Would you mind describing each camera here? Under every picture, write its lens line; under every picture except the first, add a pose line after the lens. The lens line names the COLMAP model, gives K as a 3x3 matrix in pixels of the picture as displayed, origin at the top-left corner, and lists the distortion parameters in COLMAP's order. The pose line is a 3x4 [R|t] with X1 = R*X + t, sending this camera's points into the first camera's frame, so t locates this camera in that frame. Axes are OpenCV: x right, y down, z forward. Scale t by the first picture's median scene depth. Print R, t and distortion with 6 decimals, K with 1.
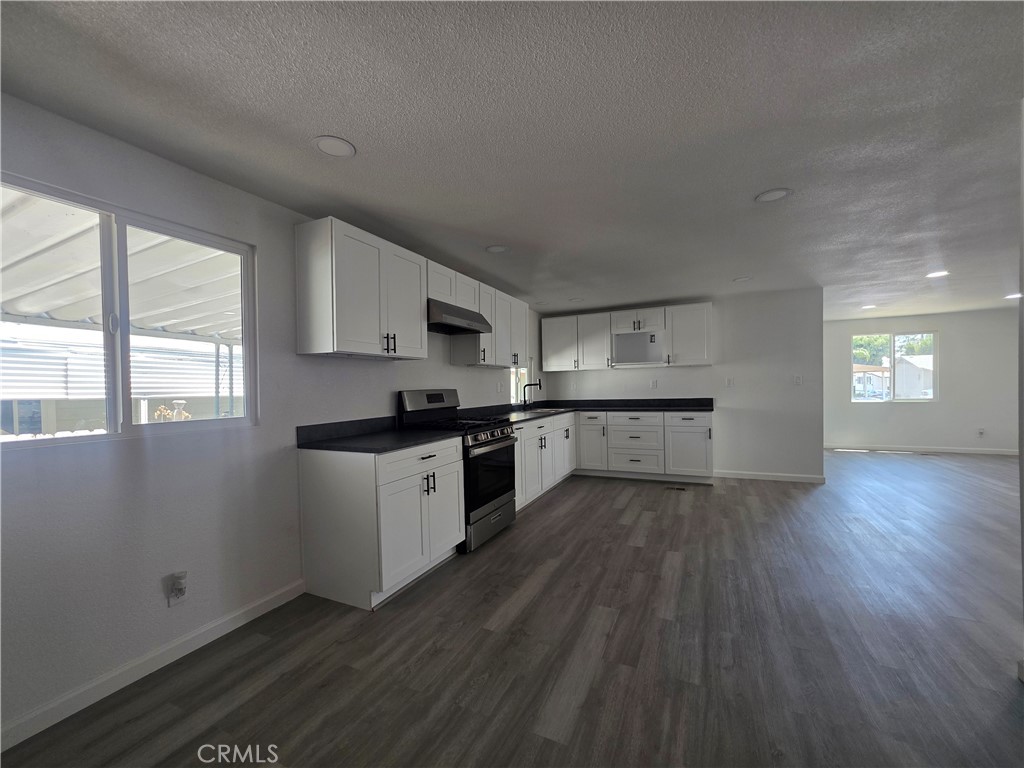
lens RADIAL K [[411.9, 0, 512.1], [0, 411.9, 395.7], [0, 0, 1]] dist [0.000671, -0.000104]
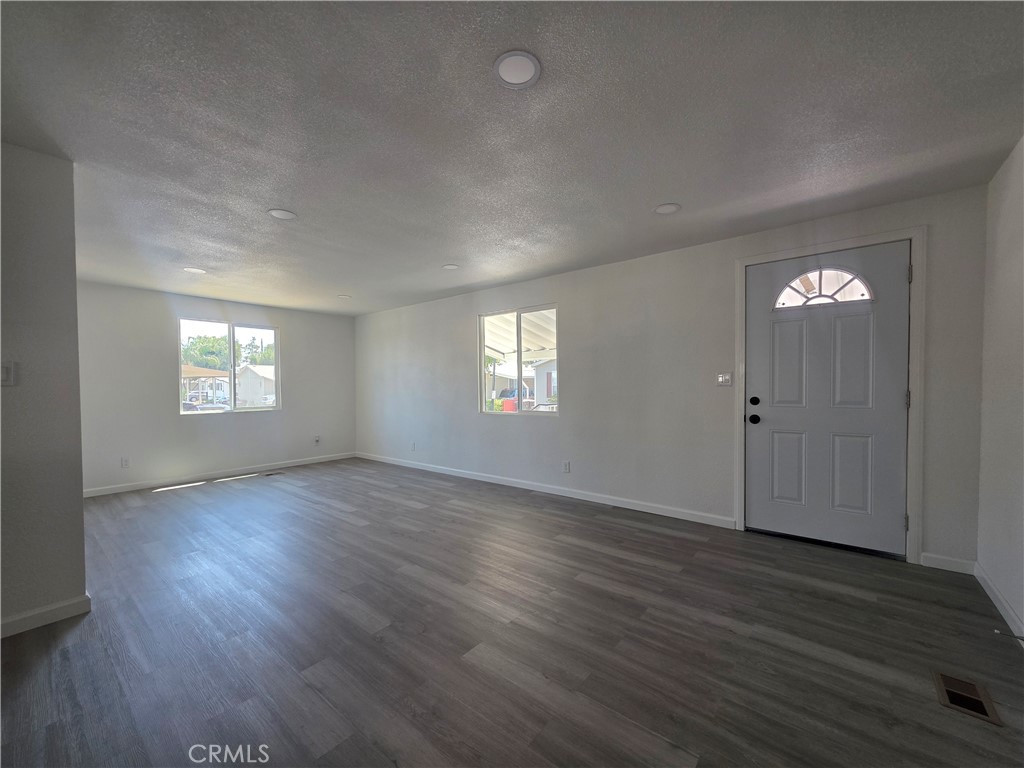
lens RADIAL K [[407.1, 0, 513.6], [0, 407.1, 392.9], [0, 0, 1]] dist [0.001039, -0.000125]
pose [[0.233511, -0.000646, 0.972354, 0.423389], [0.021364, 0.999762, -0.004467, -0.008922], [-0.972119, 0.021816, 0.233469, 0.433400]]
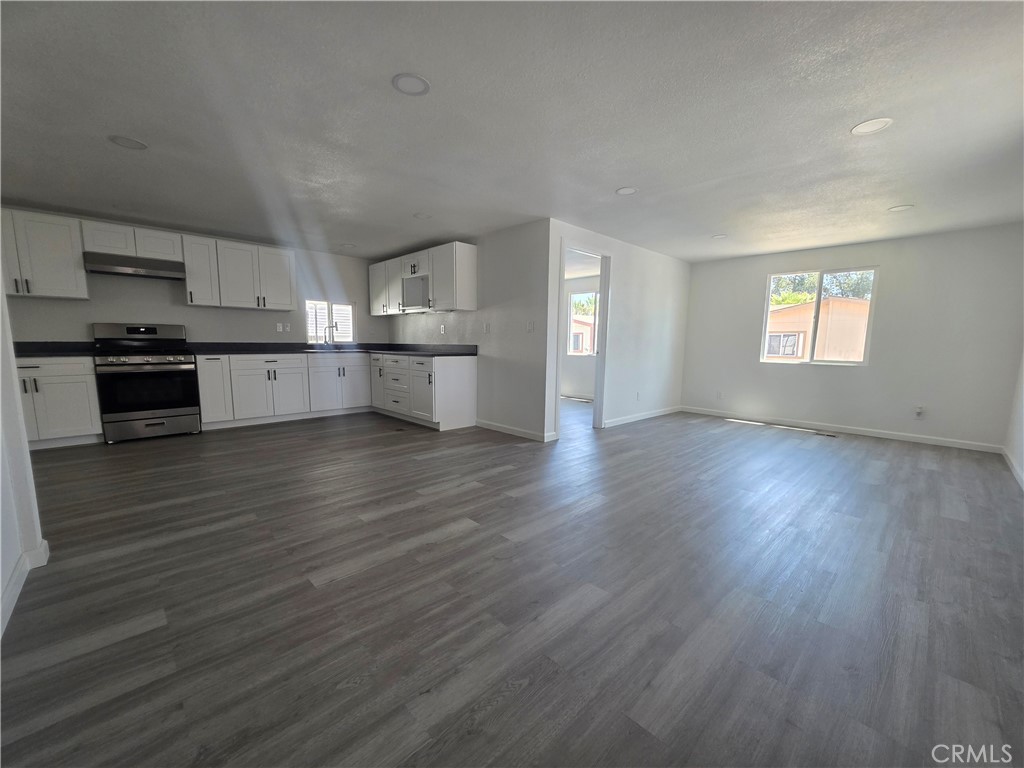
lens RADIAL K [[411.9, 0, 512.1], [0, 411.9, 395.7], [0, 0, 1]] dist [0.000671, -0.000104]
pose [[0.935212, 0.080092, -0.344912, 0.958386], [-0.040062, 0.991762, 0.121669, 0.003232], [0.351815, -0.099968, 0.930716, 0.132963]]
